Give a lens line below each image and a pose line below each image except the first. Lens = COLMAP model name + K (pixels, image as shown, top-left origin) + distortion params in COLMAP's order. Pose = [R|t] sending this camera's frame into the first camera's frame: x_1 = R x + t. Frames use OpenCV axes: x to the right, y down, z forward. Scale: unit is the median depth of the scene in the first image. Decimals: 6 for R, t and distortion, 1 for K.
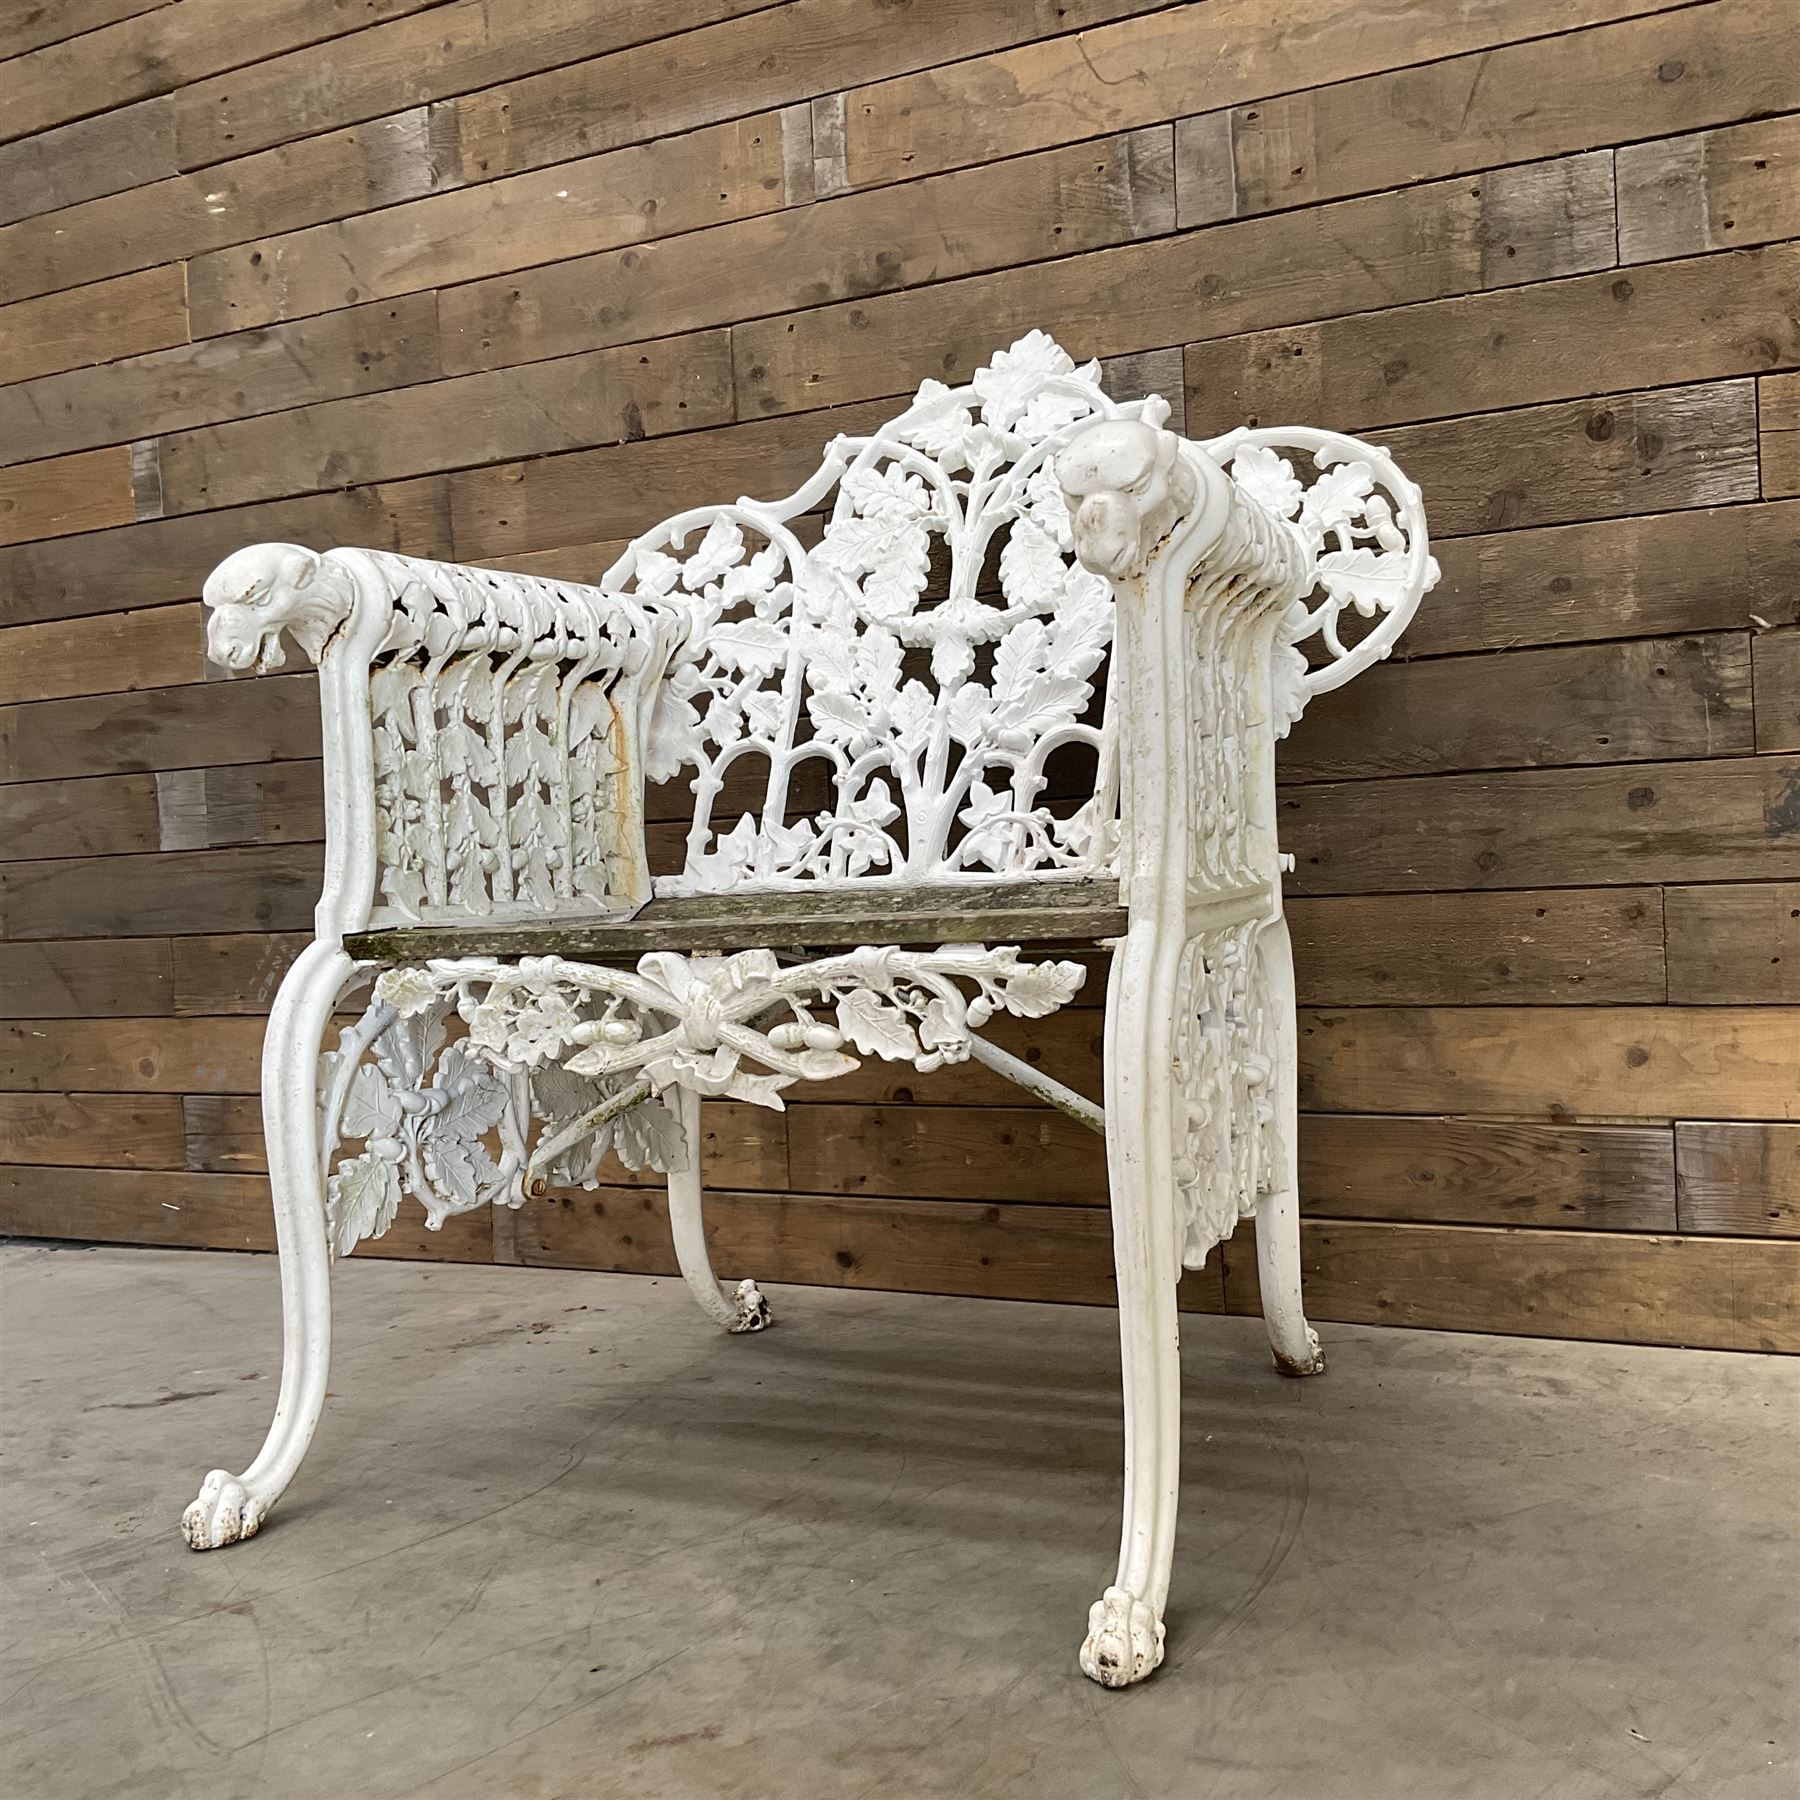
lens RADIAL K [[1993.4, 0, 890.2], [0, 1993.4, 906.9], [0, 0, 1]] dist [0.041143, 0.000000]
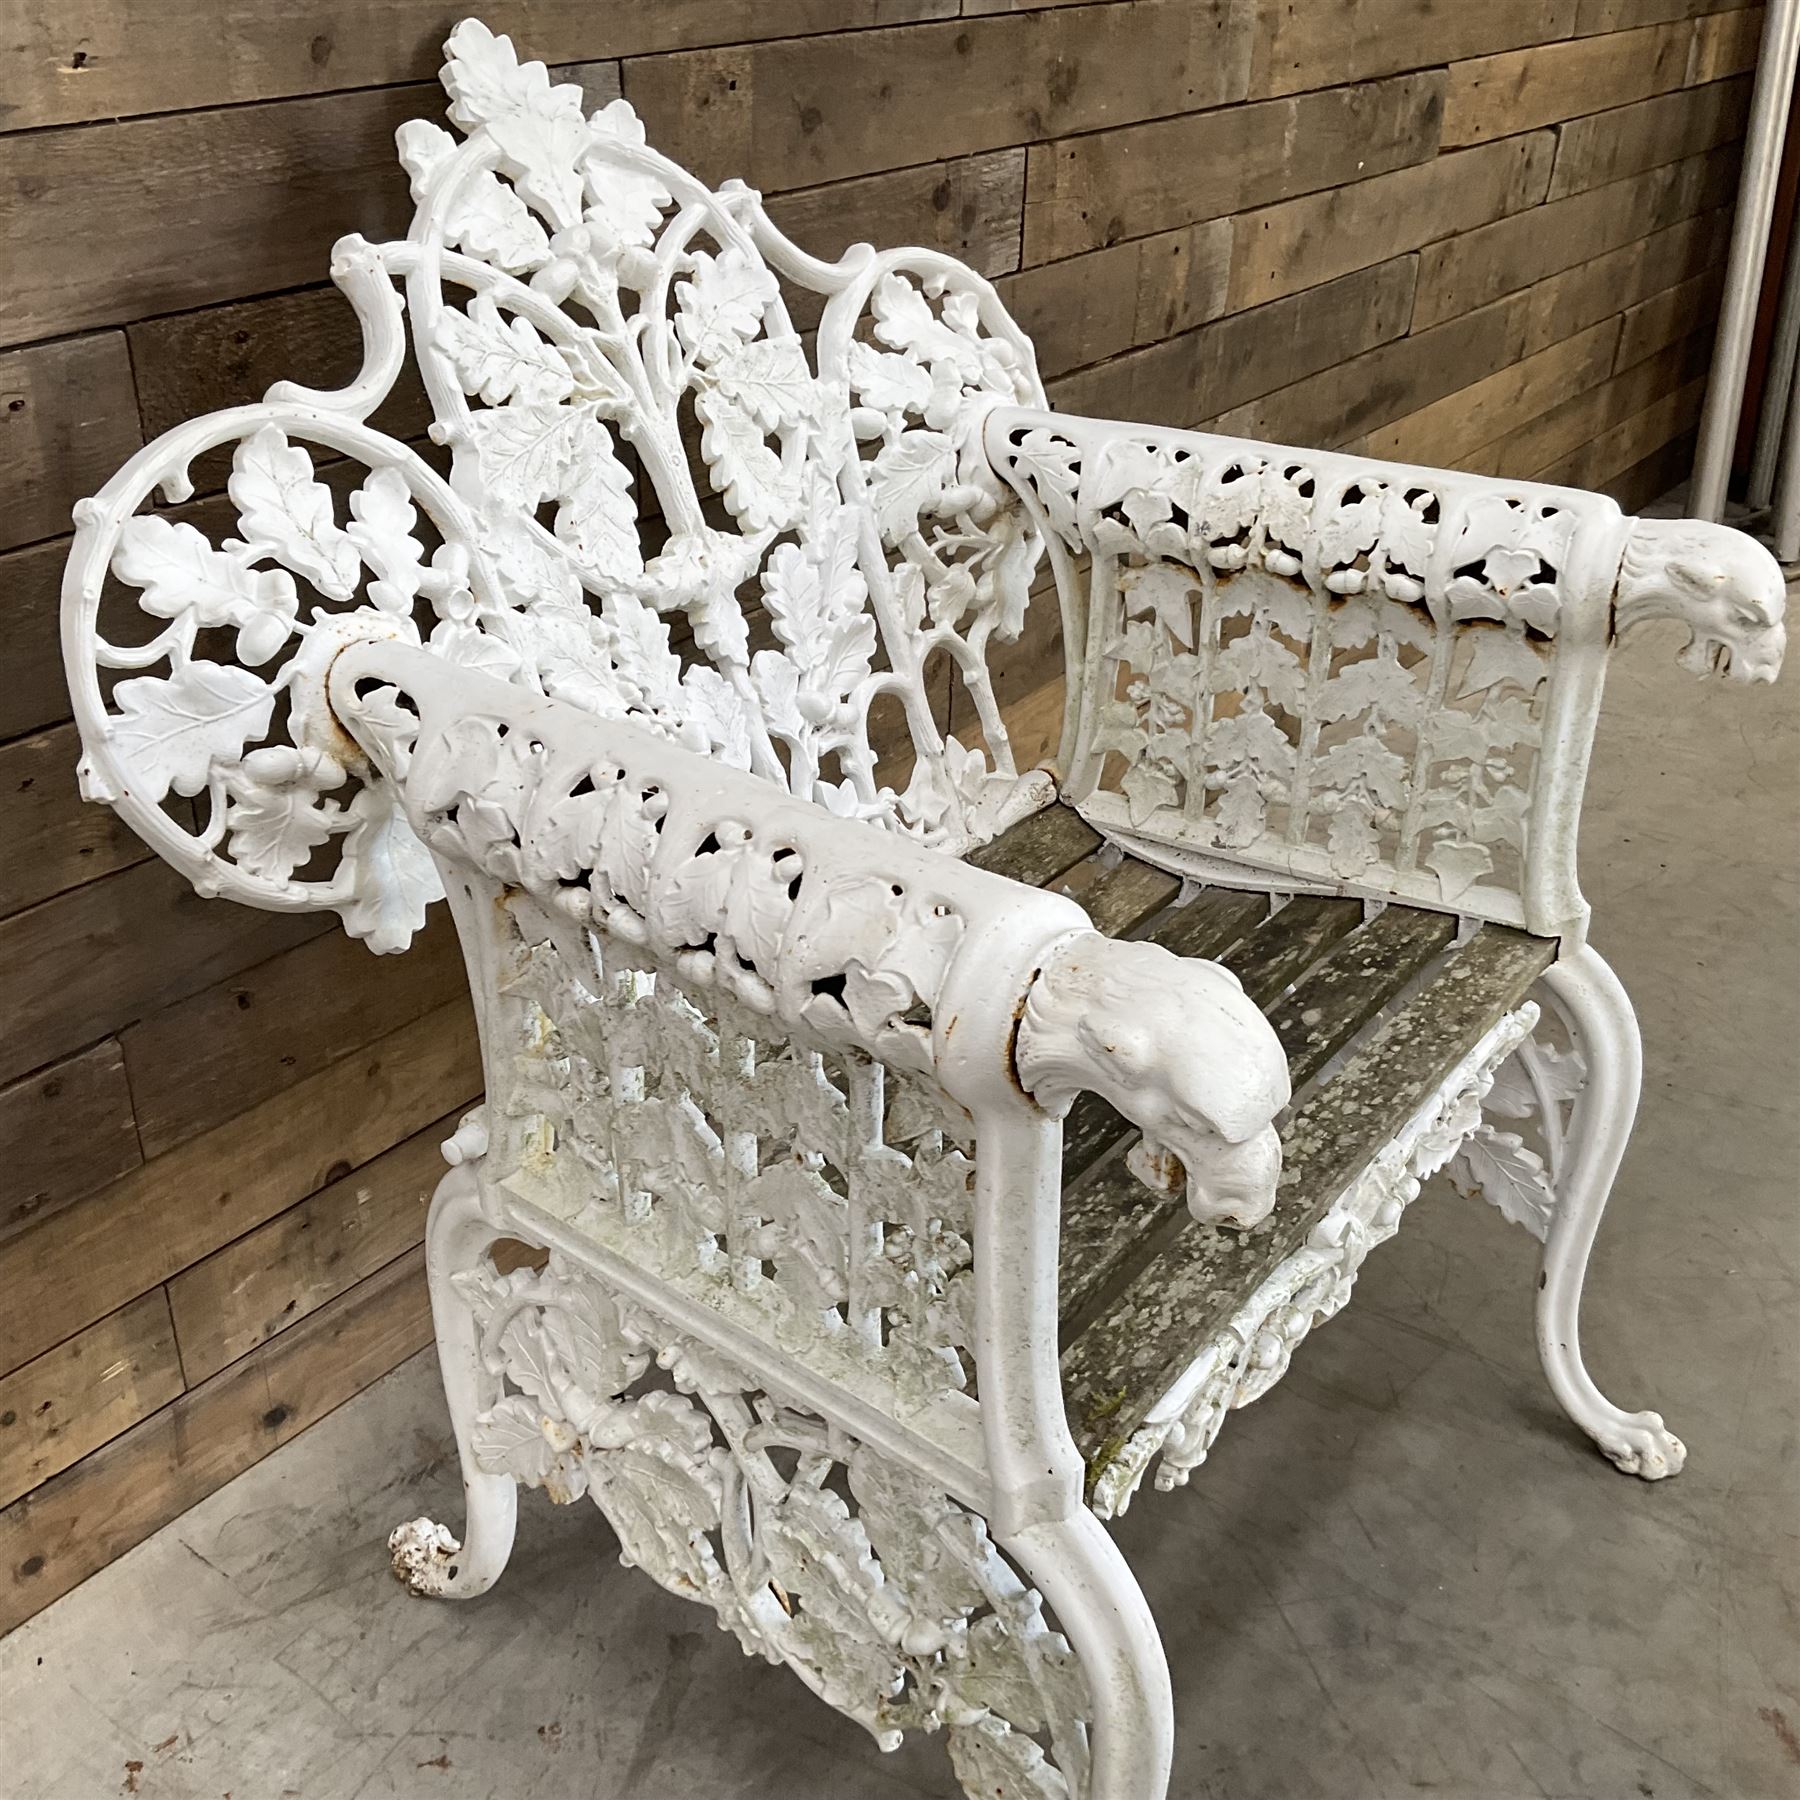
lens RADIAL K [[1993.4, 0, 897.7], [0, 1993.4, 901.2], [0, 0, 1]] dist [0.041143, 0.000000]
pose [[0.165060, -0.433821, 0.885751, -0.647289], [-0.002331, 0.897895, 0.440204, -0.357515], [-0.986281, -0.074725, 0.147196, 0.852884]]
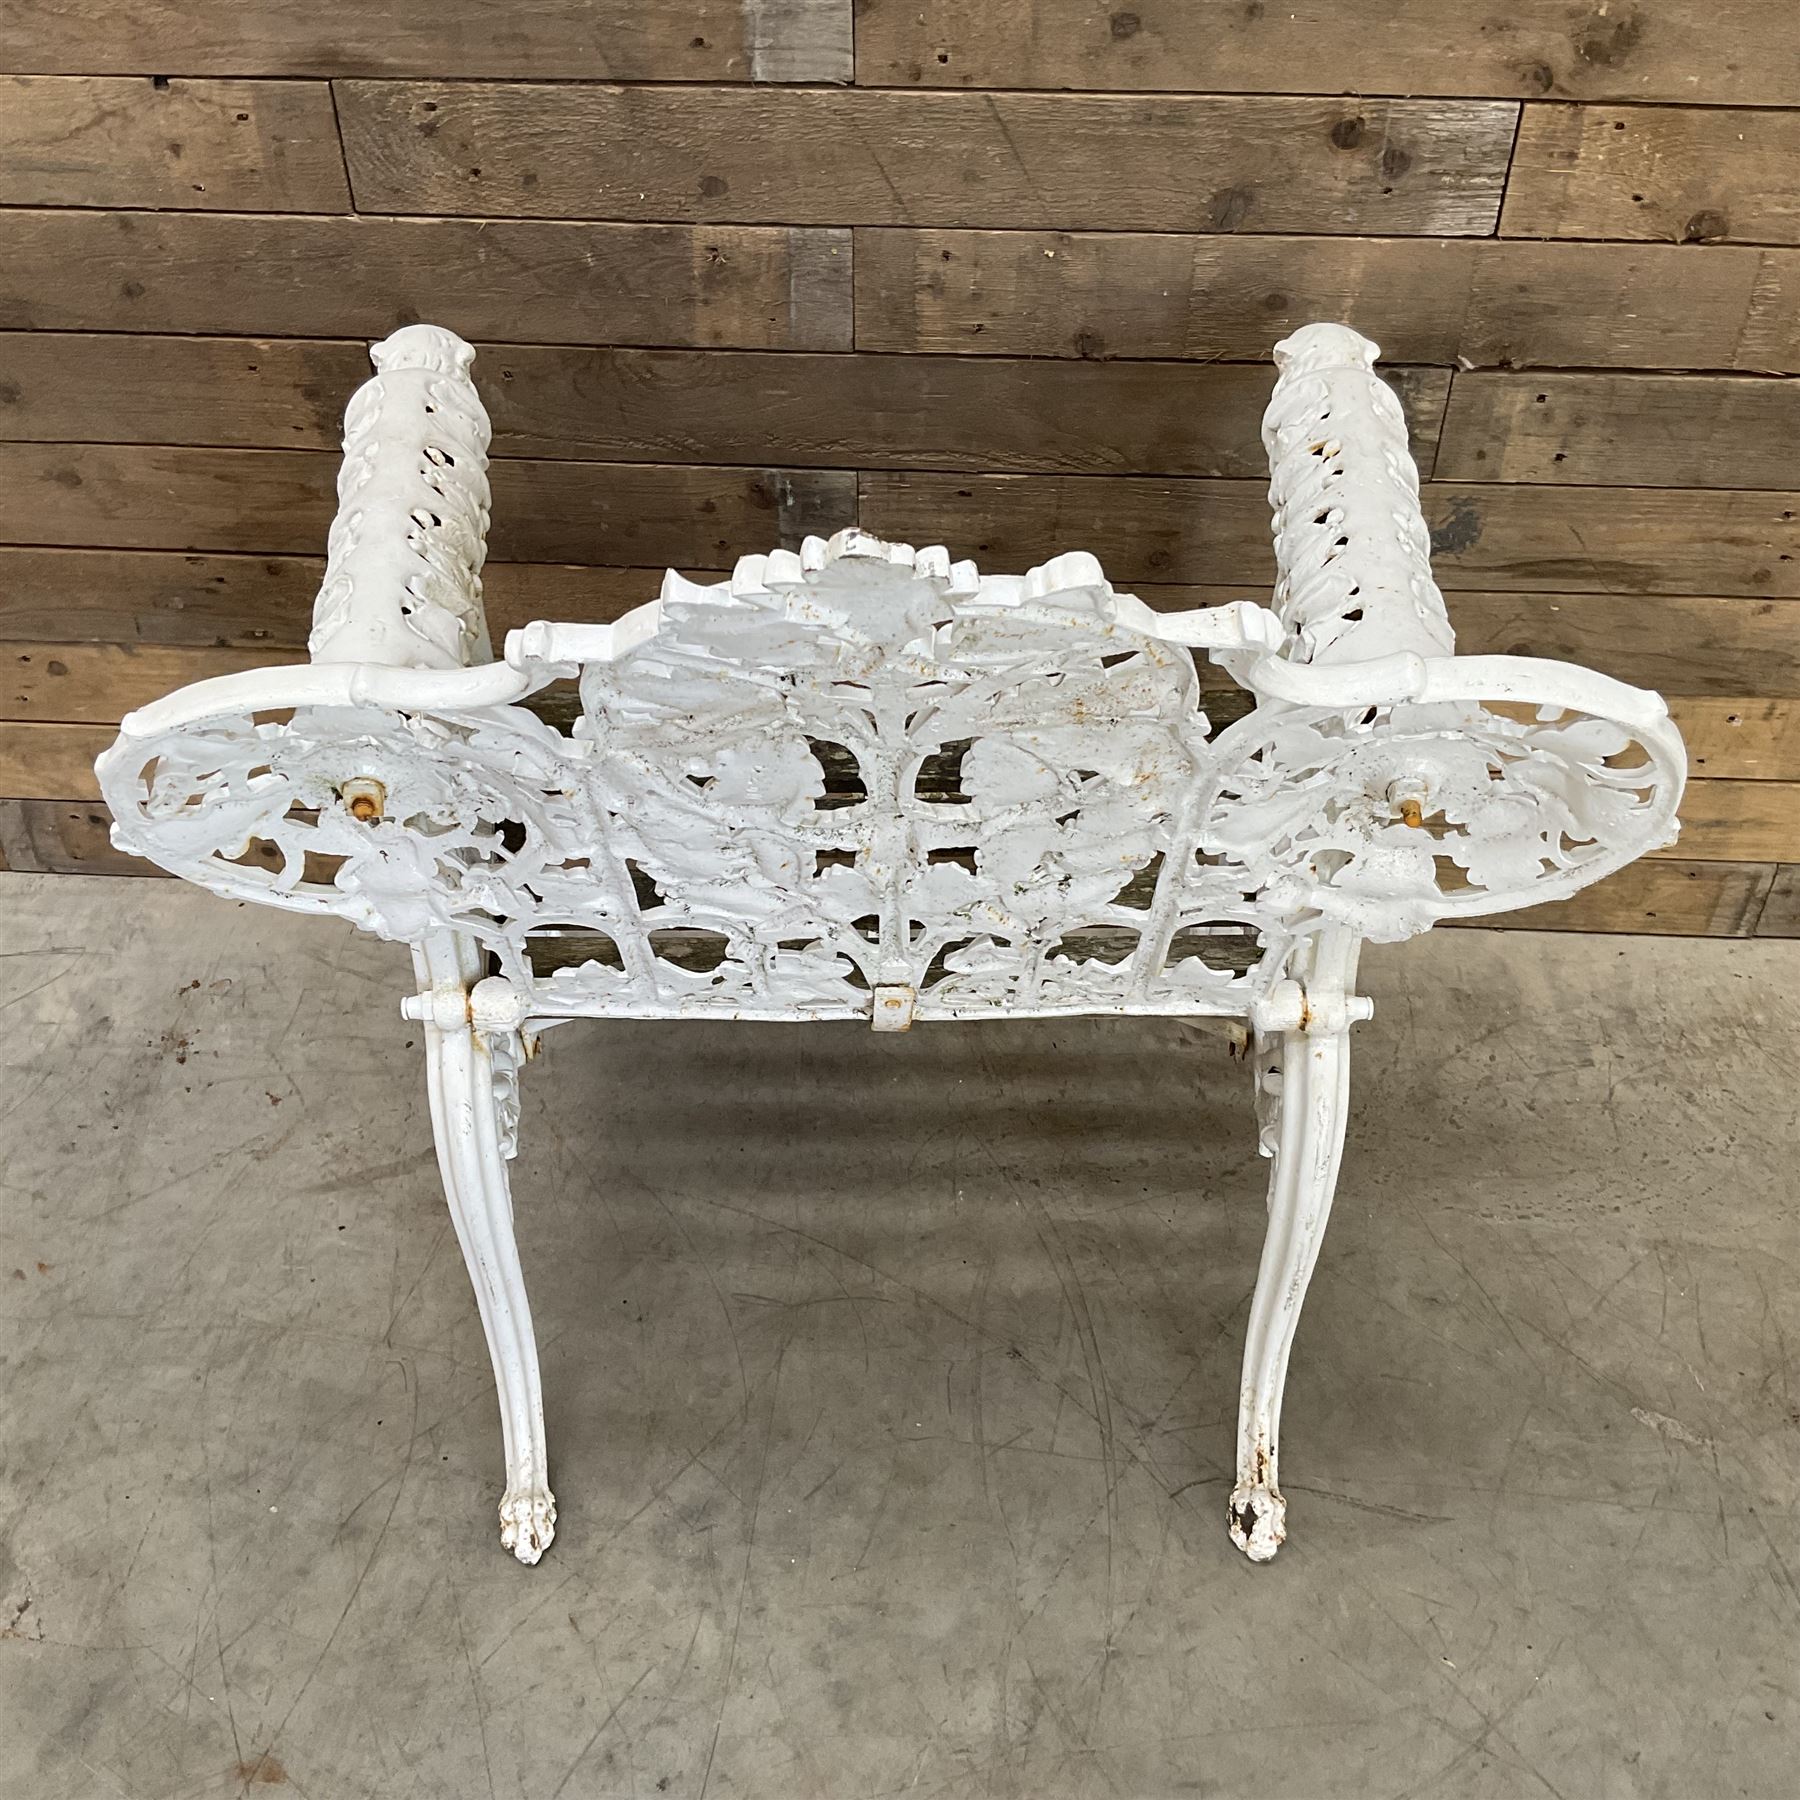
lens RADIAL K [[1993.4, 0, 889.8], [0, 1993.4, 904.9], [0, 0, 1]] dist [0.041143, 0.000000]
pose [[0.910080, -0.239830, 0.337989, -0.201014], [-0.031050, 0.773796, 0.632674, -0.523889], [-0.413269, -0.586278, 0.696769, 0.279673]]
